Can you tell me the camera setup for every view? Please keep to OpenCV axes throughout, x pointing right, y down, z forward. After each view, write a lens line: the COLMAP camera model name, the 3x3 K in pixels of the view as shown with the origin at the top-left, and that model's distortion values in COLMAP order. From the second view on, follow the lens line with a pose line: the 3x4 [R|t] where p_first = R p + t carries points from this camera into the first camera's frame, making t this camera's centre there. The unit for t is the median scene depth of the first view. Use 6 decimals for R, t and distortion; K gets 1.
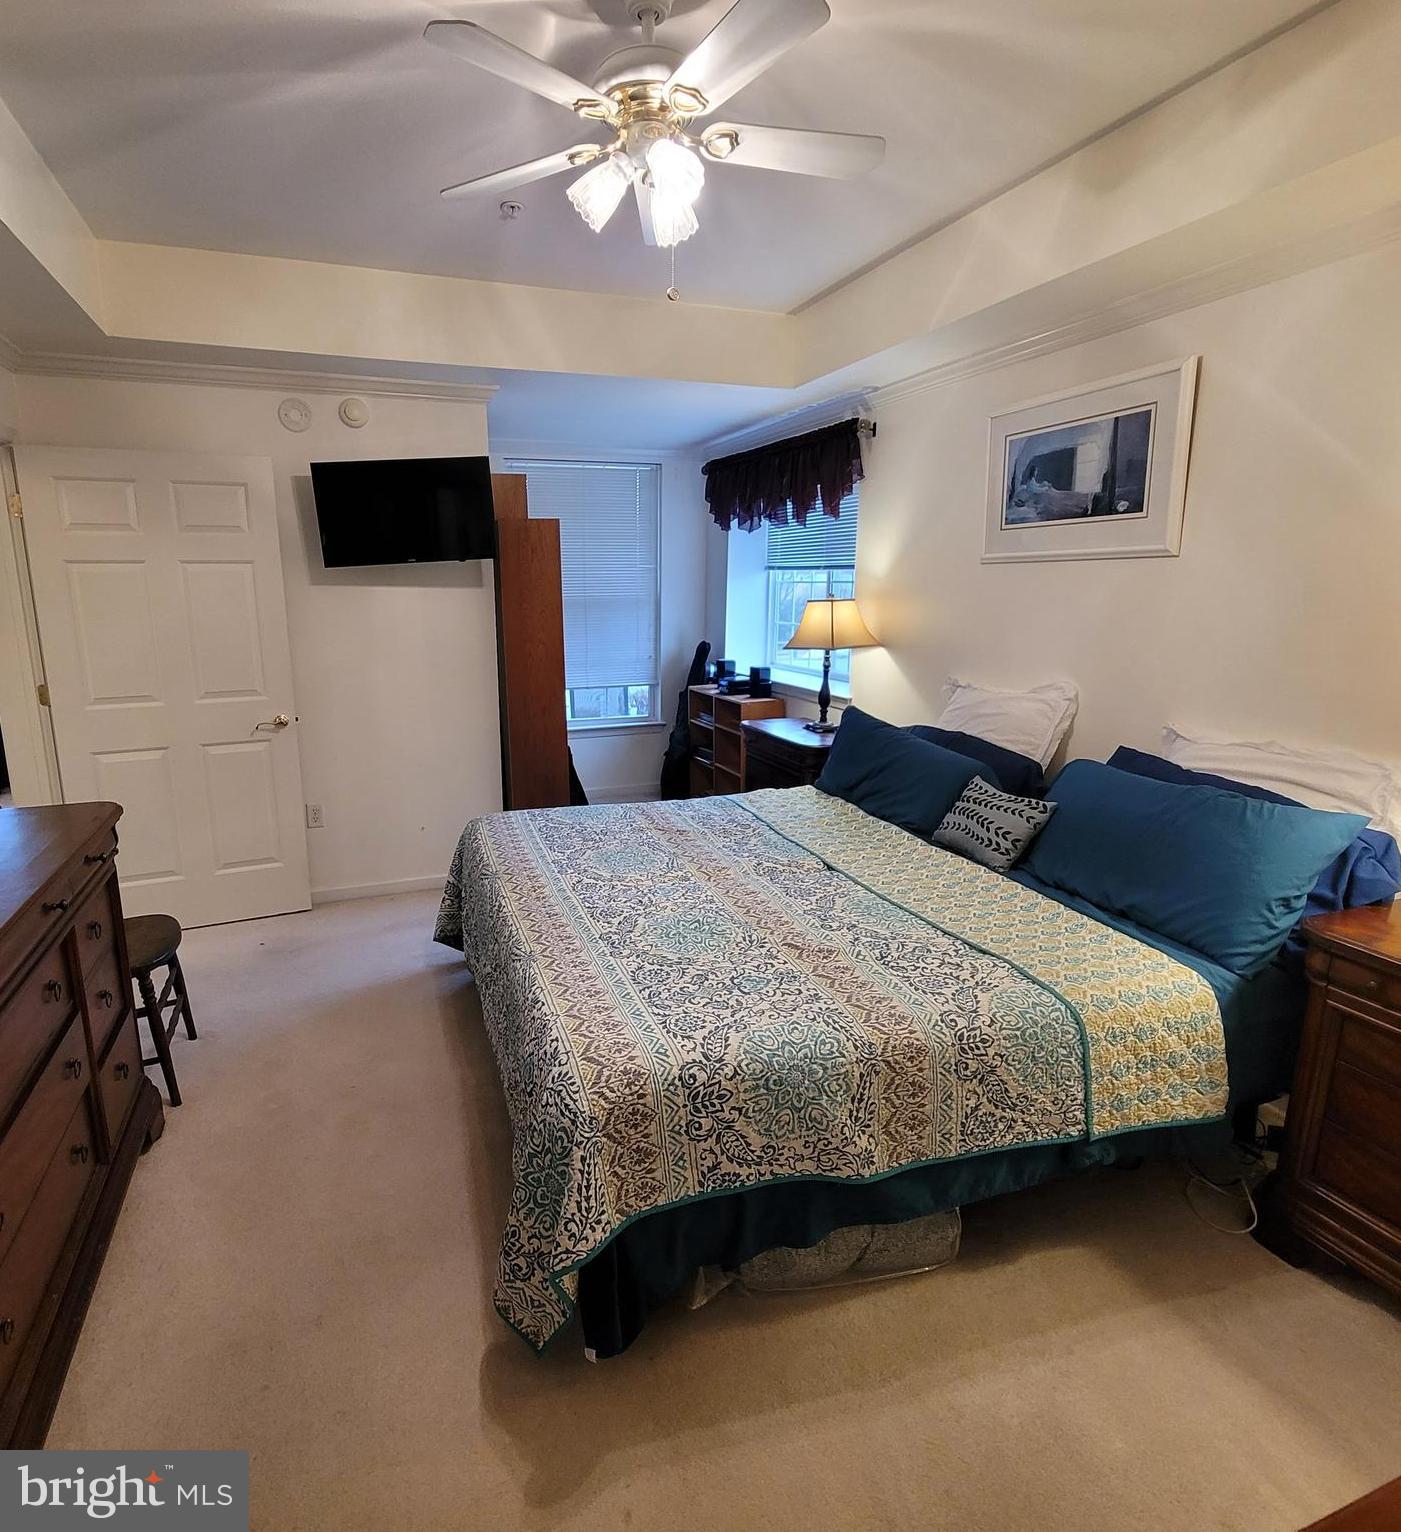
lens RADIAL K [[903.2, 0, 662.1], [0, 903.2, 760.2], [0, 0, 1]] dist [0.001455, 0.000148]
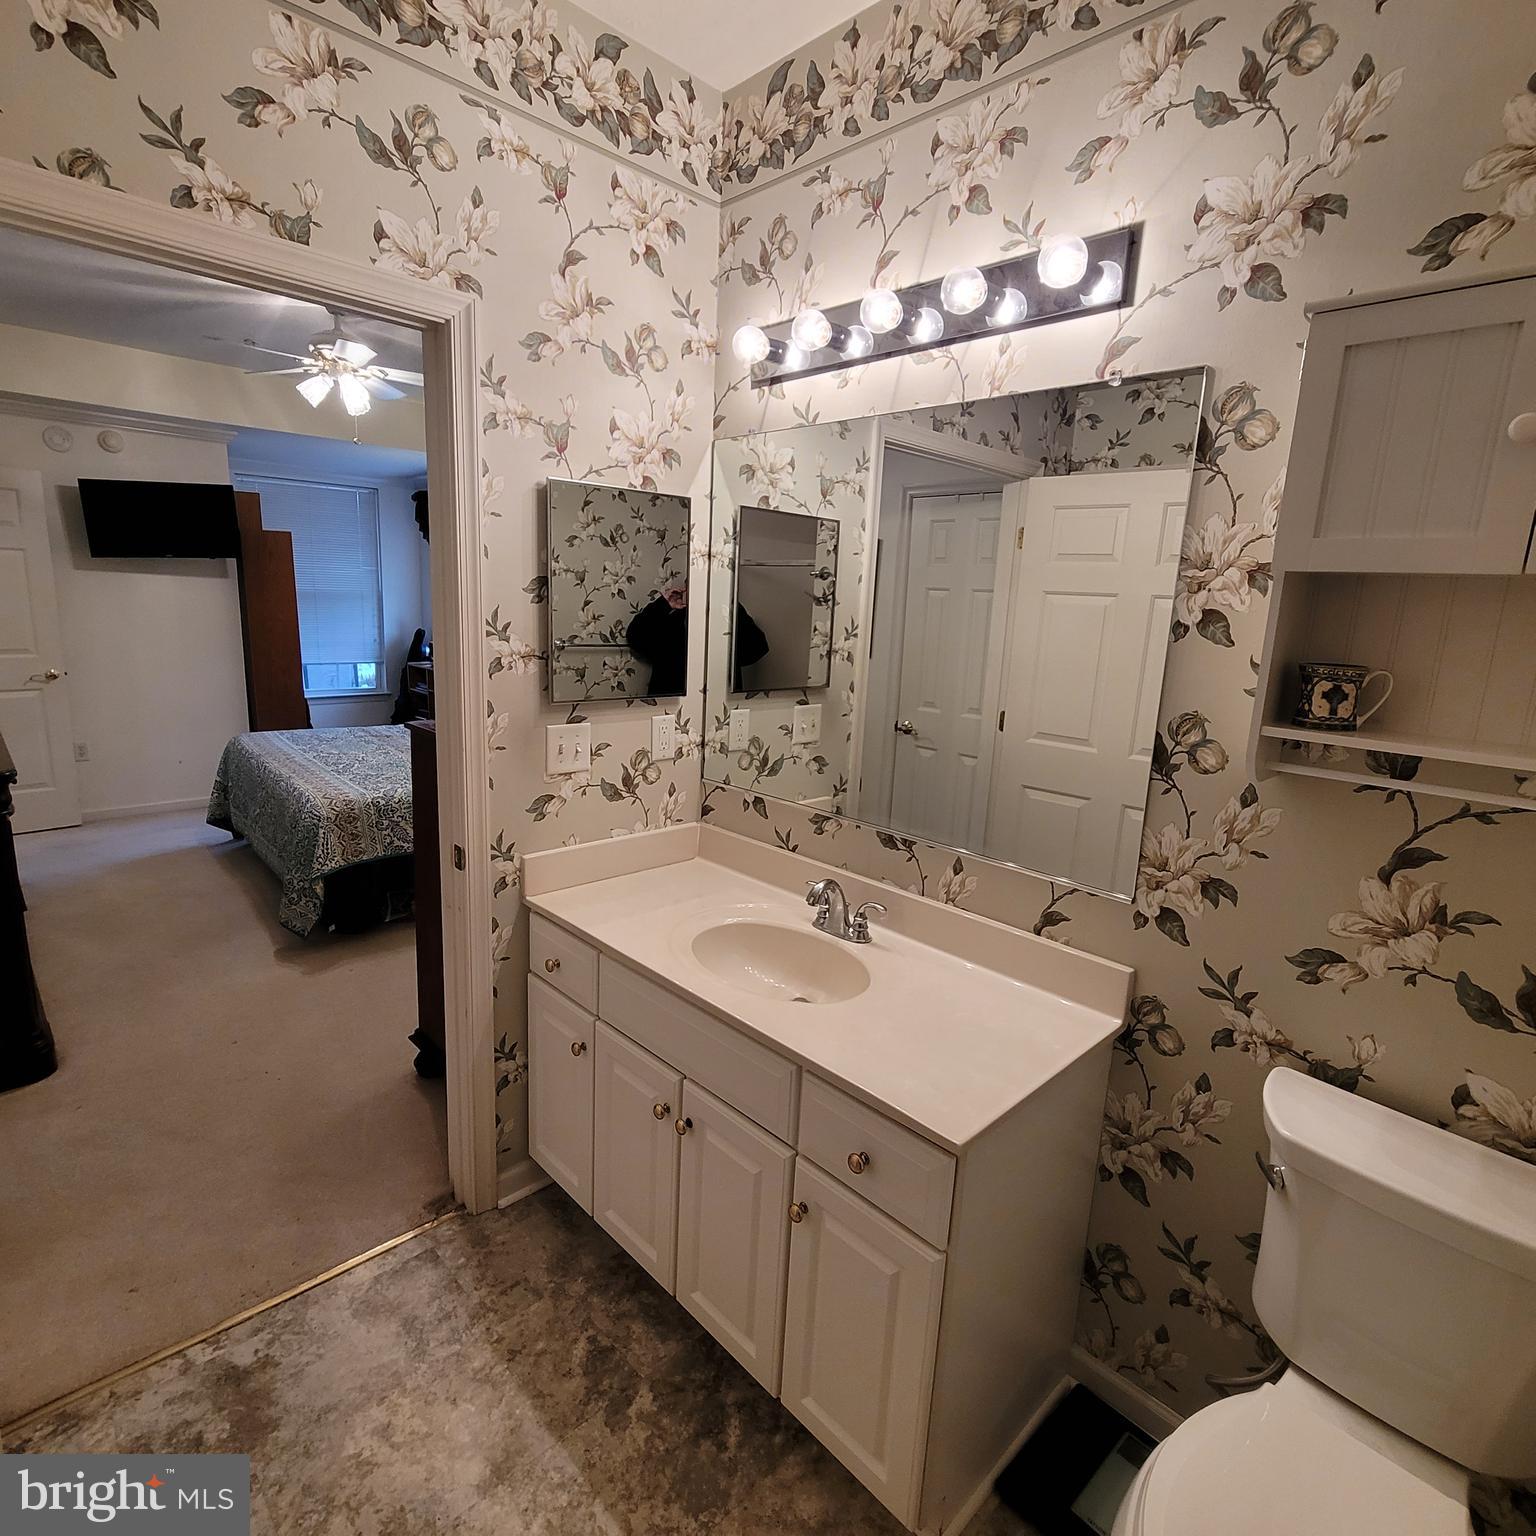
lens RADIAL K [[835.5, 0, 767.2], [0, 835.5, 763.3], [0, 0, 1]] dist [0.007463, -0.006508]
pose [[0.918799, -0.036055, 0.393075, 0.042568], [0.032414, 0.999348, 0.015899, 0.098896], [-0.393391, -0.001867, 0.919369, -0.507423]]
